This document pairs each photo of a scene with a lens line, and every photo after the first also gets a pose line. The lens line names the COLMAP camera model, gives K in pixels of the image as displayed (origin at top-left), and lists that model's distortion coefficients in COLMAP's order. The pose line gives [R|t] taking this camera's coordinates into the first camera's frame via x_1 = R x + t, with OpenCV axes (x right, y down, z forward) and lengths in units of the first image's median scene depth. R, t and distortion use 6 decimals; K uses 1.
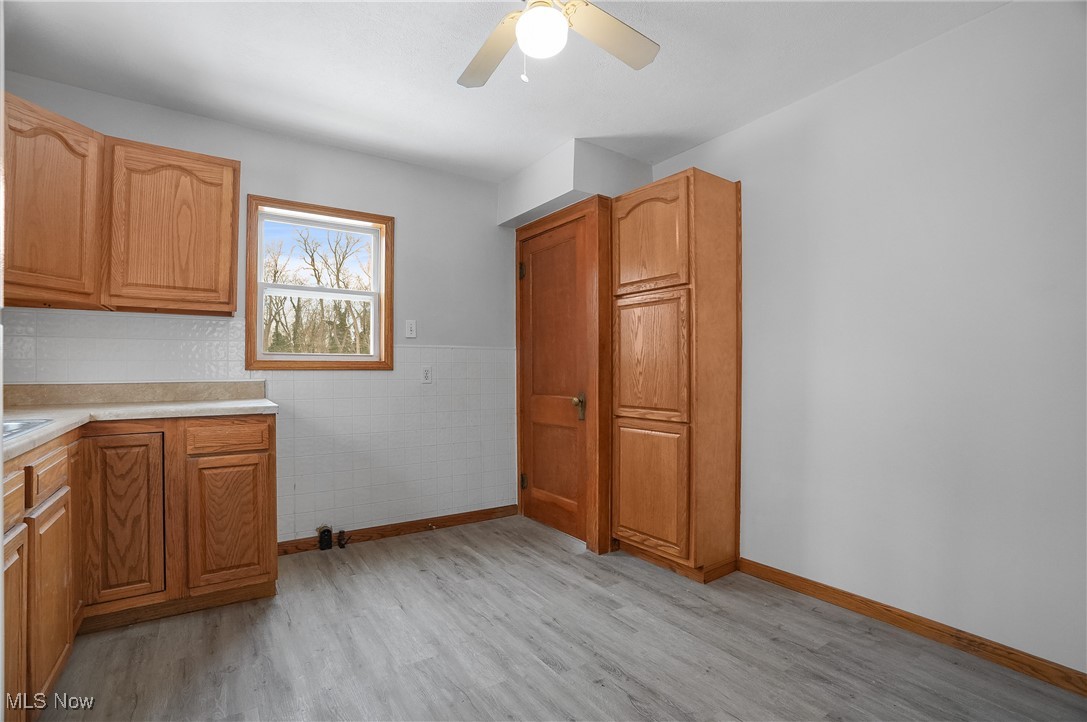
lens RADIAL K [[502.0, 0, 542.2], [0, 502.0, 367.6], [0, 0, 1]] dist [-0.069146, 0.025784]
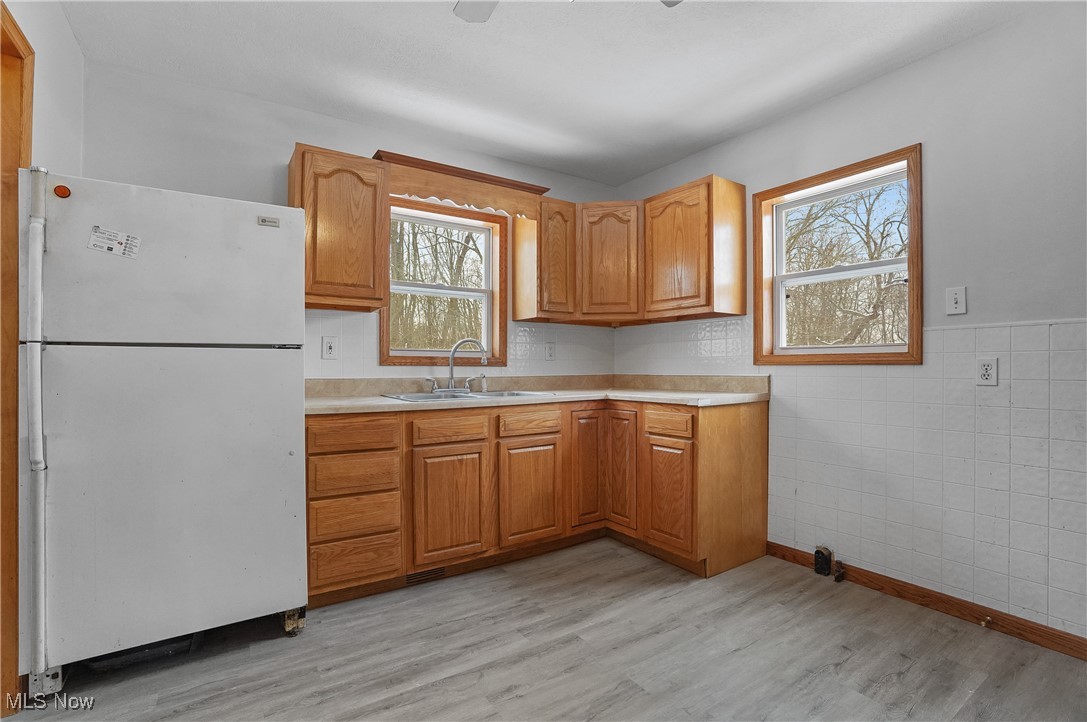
lens RADIAL K [[502.0, 0, 542.2], [0, 502.0, 367.6], [0, 0, 1]] dist [-0.069146, 0.025784]
pose [[-0.011888, 0.001649, -0.999928, 0.505599], [0.005148, 0.999985, 0.001588, 0.007595], [0.999916, -0.005129, -0.011896, 0.642440]]
